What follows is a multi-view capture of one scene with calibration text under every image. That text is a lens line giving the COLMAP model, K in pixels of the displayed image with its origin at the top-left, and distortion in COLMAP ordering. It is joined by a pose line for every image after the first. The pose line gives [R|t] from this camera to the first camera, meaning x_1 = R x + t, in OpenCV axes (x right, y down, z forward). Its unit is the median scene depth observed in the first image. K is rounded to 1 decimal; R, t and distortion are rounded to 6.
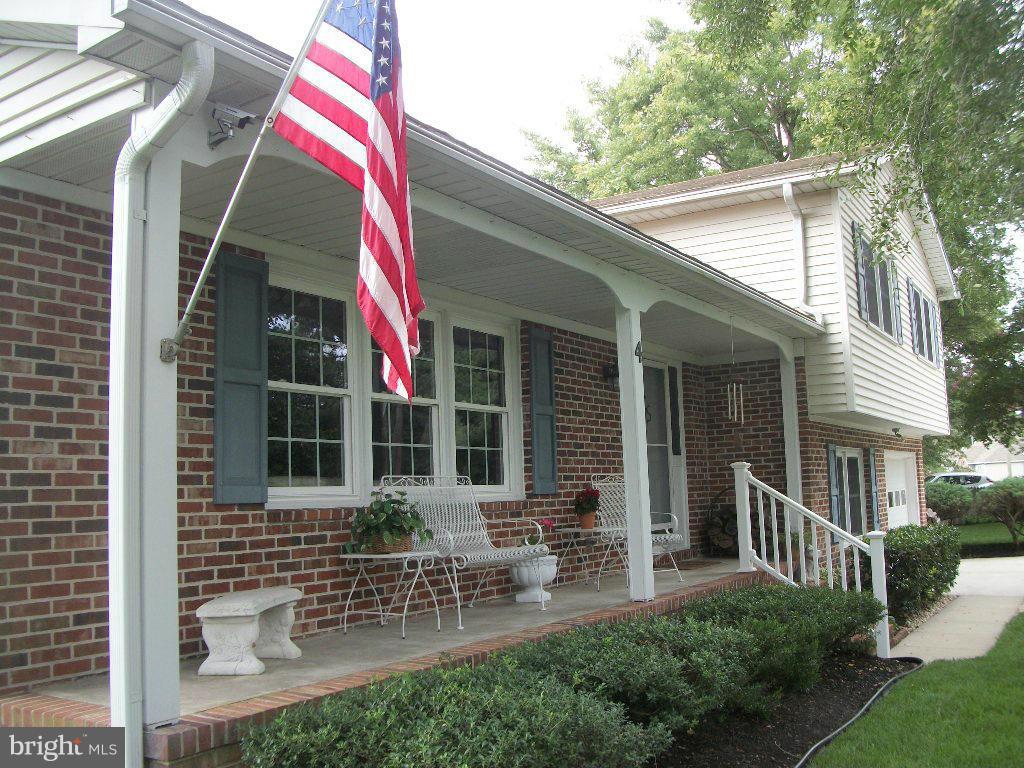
lens RADIAL K [[966.2, 0, 544.2], [0, 966.2, 386.1], [0, 0, 1]] dist [-0.139469, 0.075781]
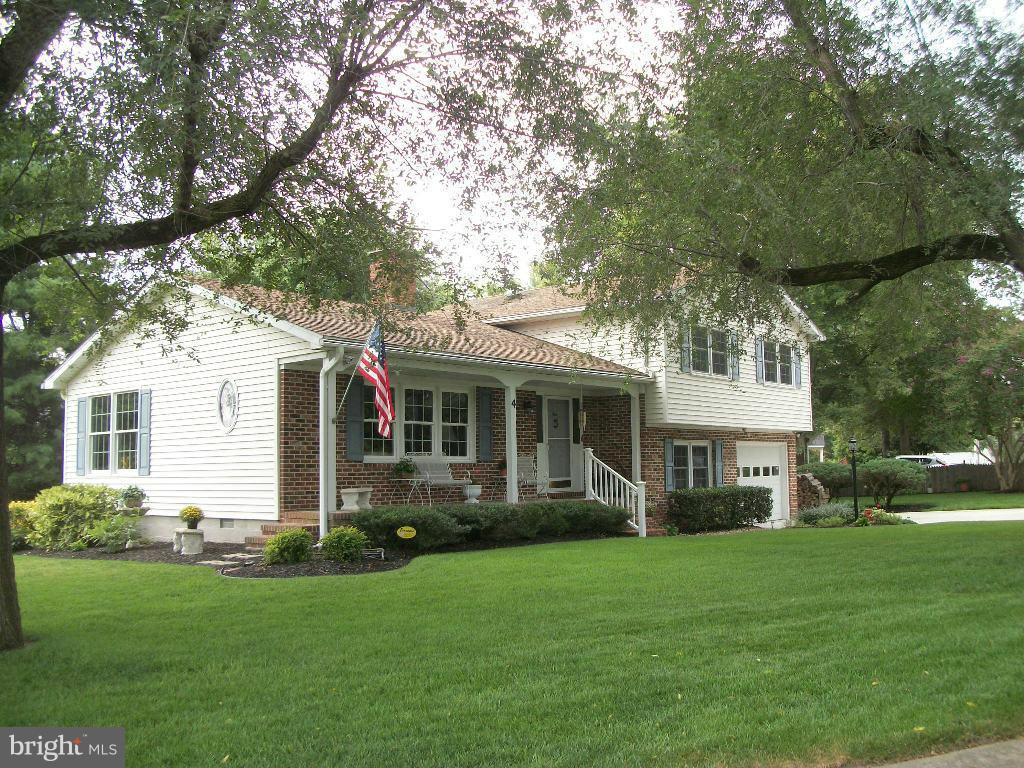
lens RADIAL K [[966.2, 0, 544.2], [0, 966.2, 386.1], [0, 0, 1]] dist [-0.139469, 0.075781]
pose [[0.989858, 0.008256, -0.141820, 0.647268], [-0.004354, 0.999604, 0.027803, -0.184104], [0.141993, -0.026904, 0.989502, -1.764532]]
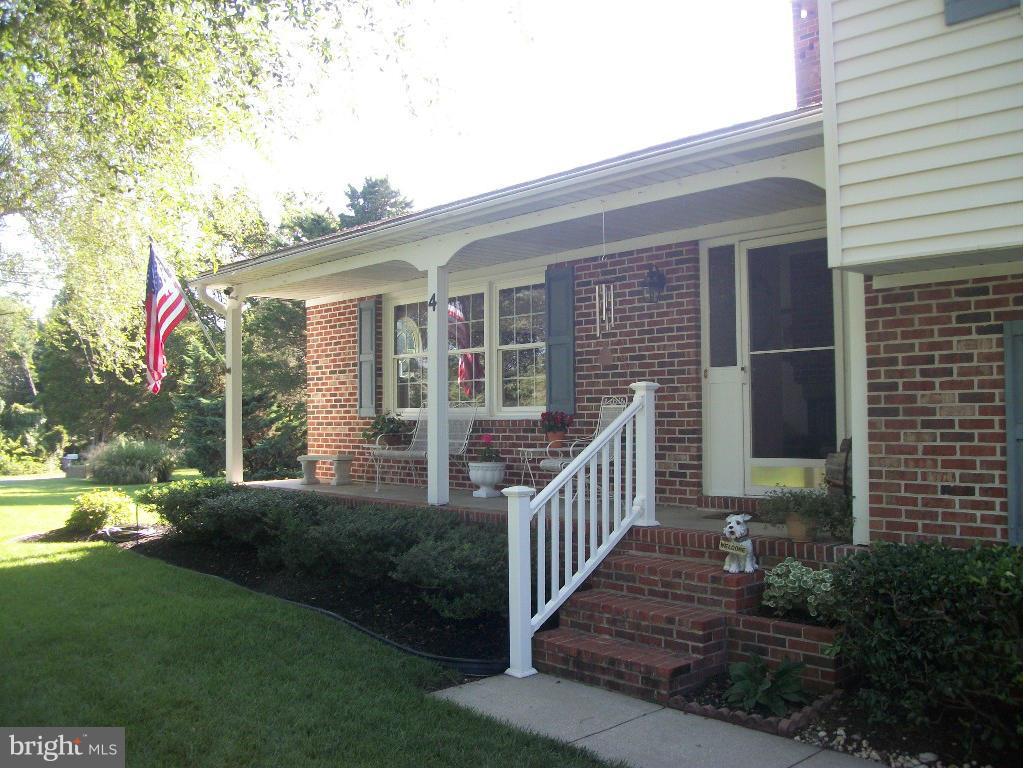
lens RADIAL K [[966.2, 0, 544.2], [0, 966.2, 386.1], [0, 0, 1]] dist [-0.139469, 0.075781]
pose [[-0.276801, 0.007910, -0.960895, 1.496196], [0.122217, 0.992135, -0.027039, 0.144417], [0.953123, -0.124922, -0.275590, 1.767056]]
